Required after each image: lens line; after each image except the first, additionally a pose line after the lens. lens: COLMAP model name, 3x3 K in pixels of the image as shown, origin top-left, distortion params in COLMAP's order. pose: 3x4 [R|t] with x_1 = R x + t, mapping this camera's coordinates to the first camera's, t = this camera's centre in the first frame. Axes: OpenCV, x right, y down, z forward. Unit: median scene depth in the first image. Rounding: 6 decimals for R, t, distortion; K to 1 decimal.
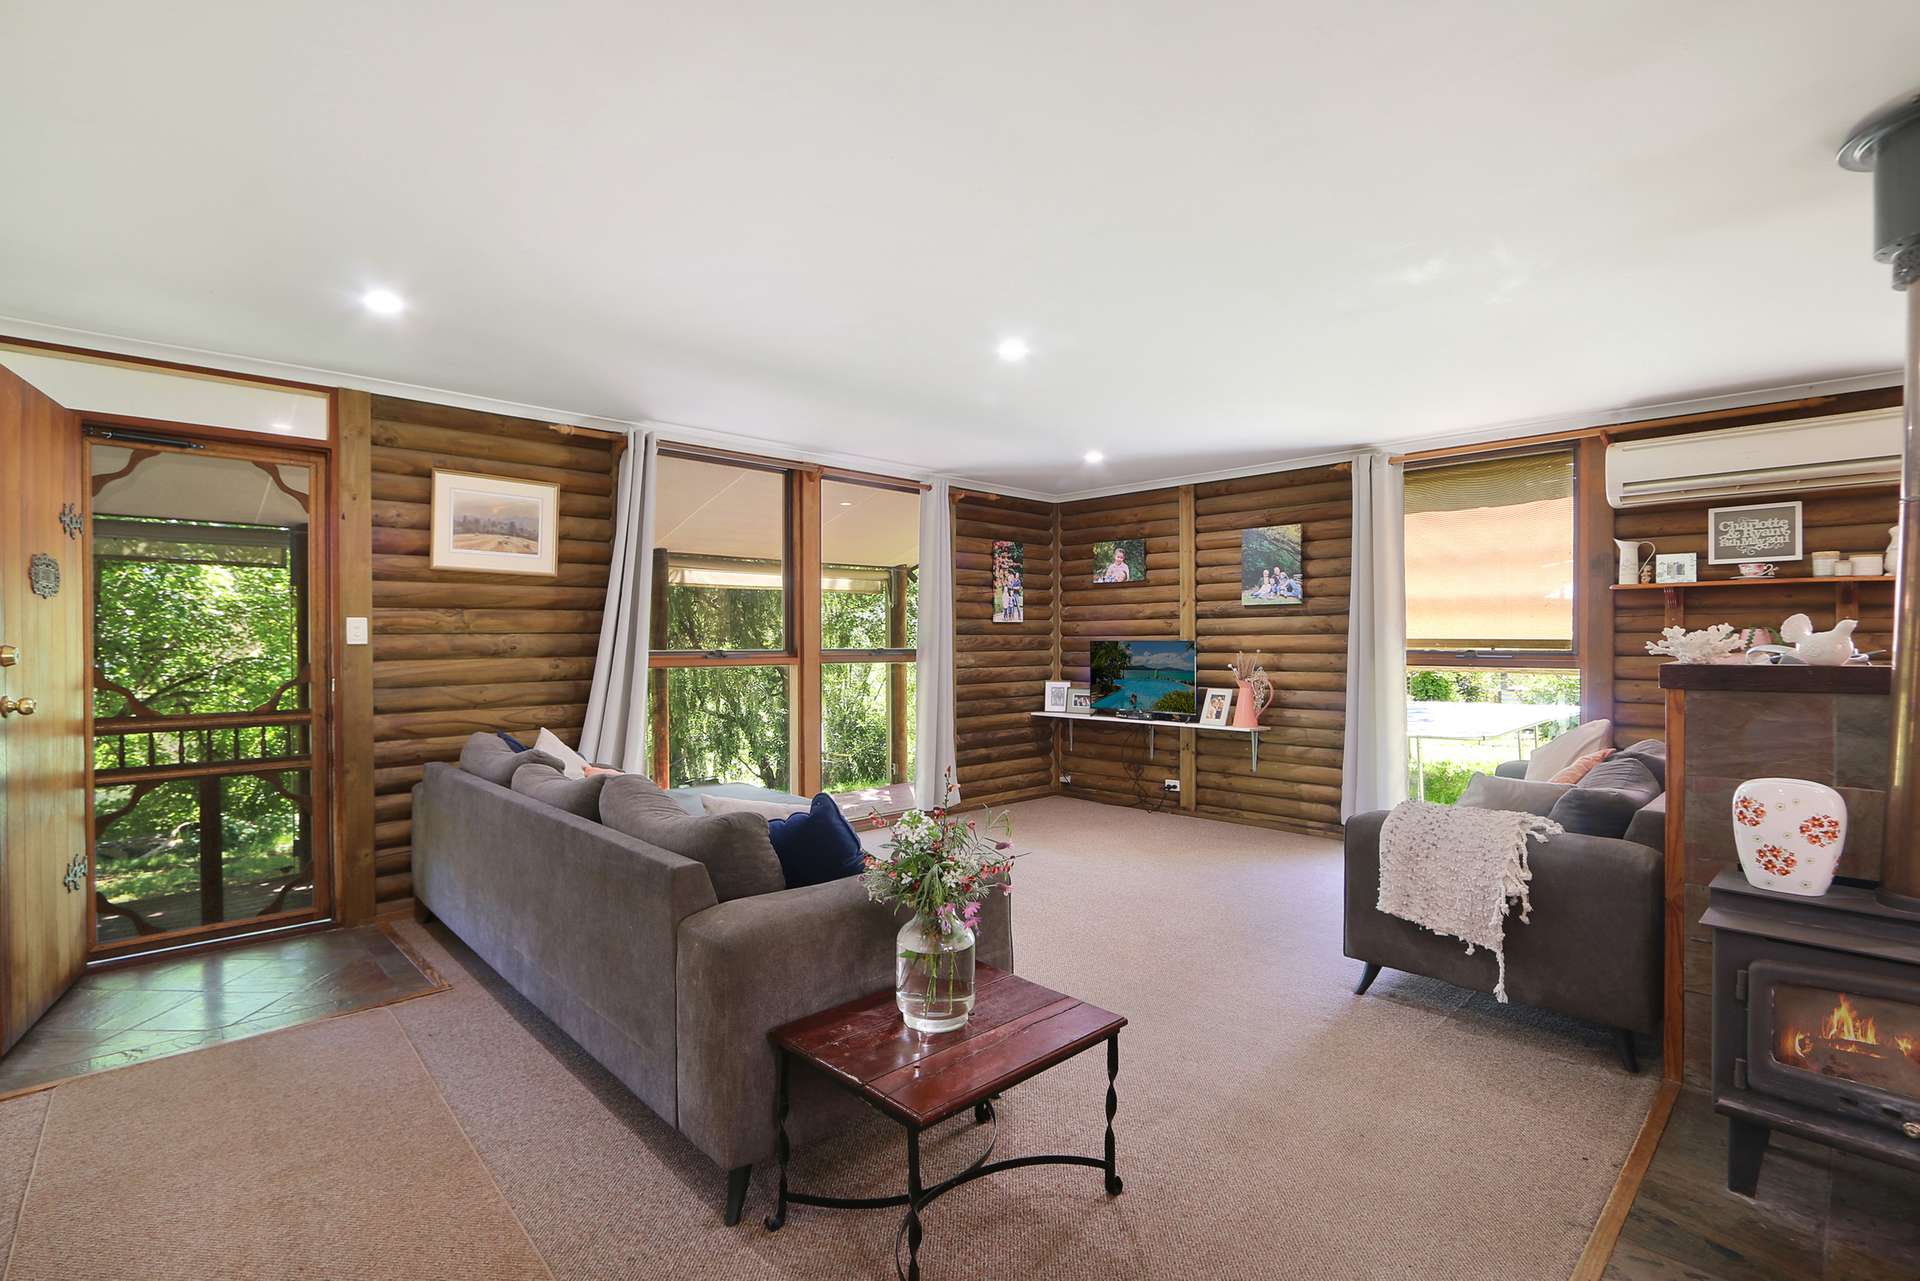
lens RADIAL K [[913.2, 0, 923.5], [0, 913.2, 647.8], [0, 0, 1]] dist [-0.013923, 0.000176]
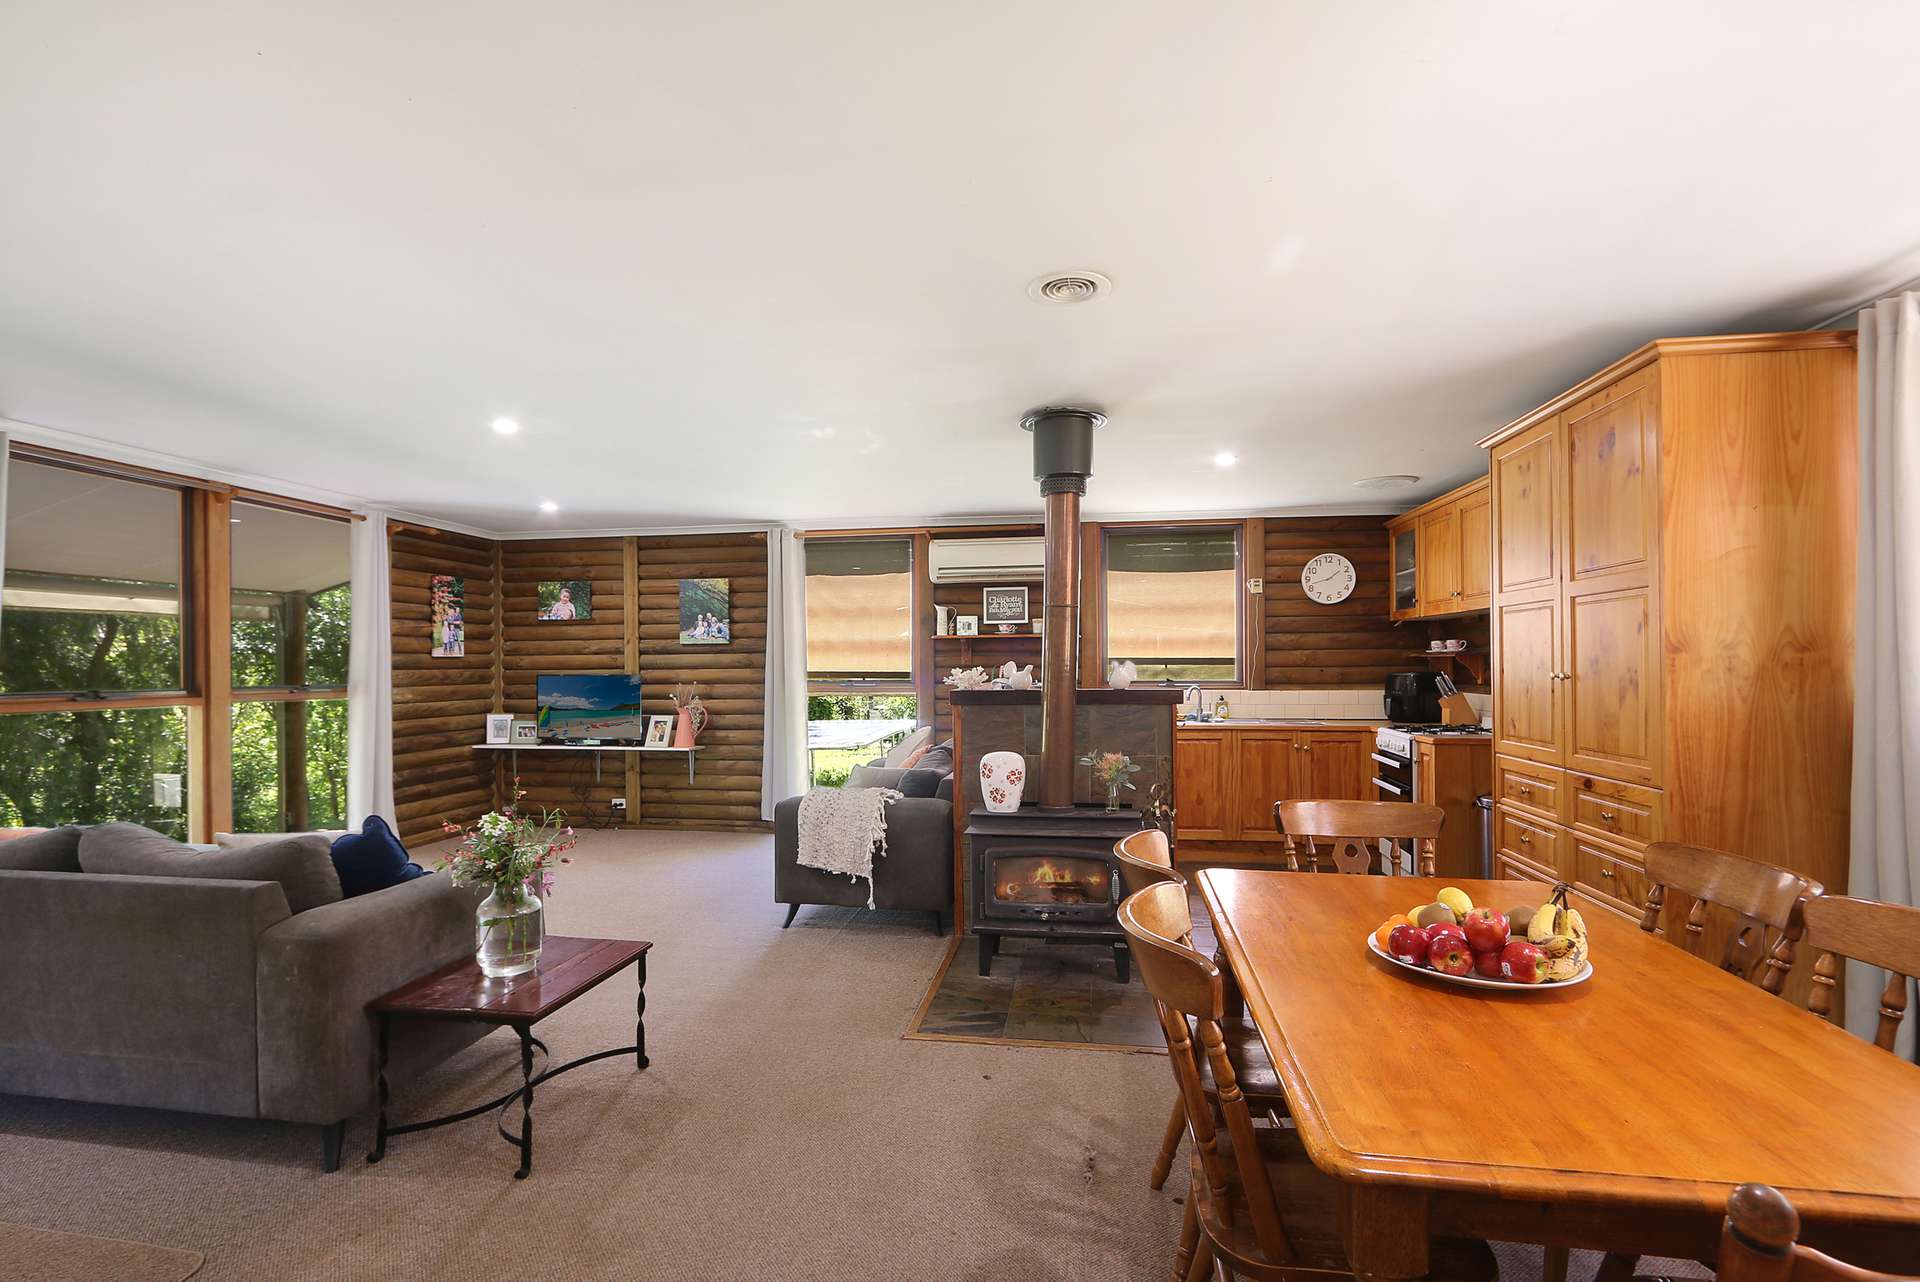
lens RADIAL K [[879.2, 0, 956.8], [0, 879.2, 670.0], [0, 0, 1]] dist [-0.001471, -0.000062]
pose [[0.786144, -0.004021, 0.618031, -0.093210], [0.008716, 0.999952, -0.004581, -0.006101], [-0.617982, 0.008988, 0.786140, -0.146413]]
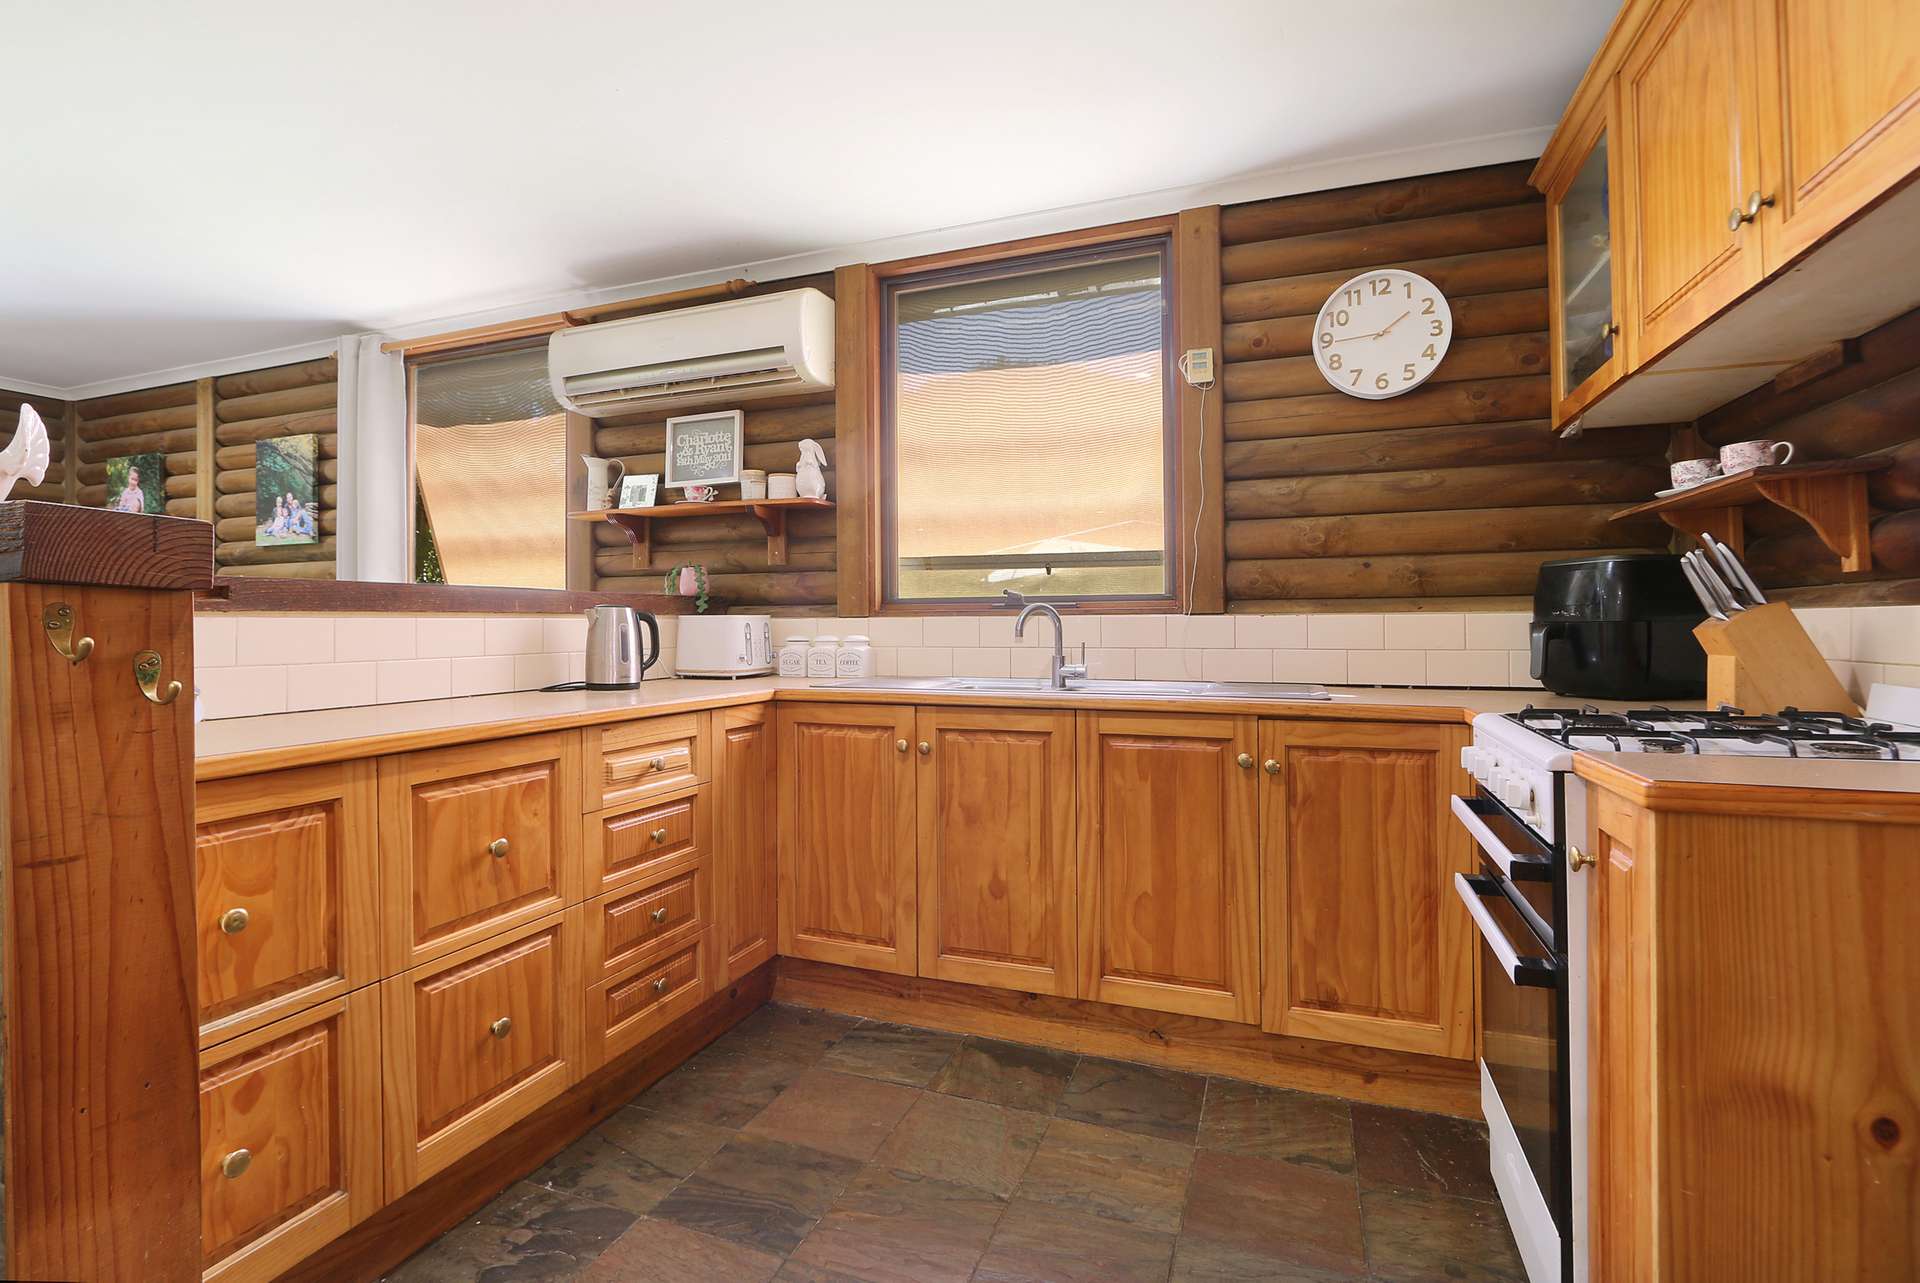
lens RADIAL K [[881.1, 0, 955.0], [0, 881.1, 620.0], [0, 0, 1]] dist [-0.001414, -0.000070]
pose [[0.897522, 0.001762, 0.440966, 0.708052], [0.007204, 0.999800, -0.018657, 0.036180], [-0.440911, 0.019921, 0.897330, 0.189094]]
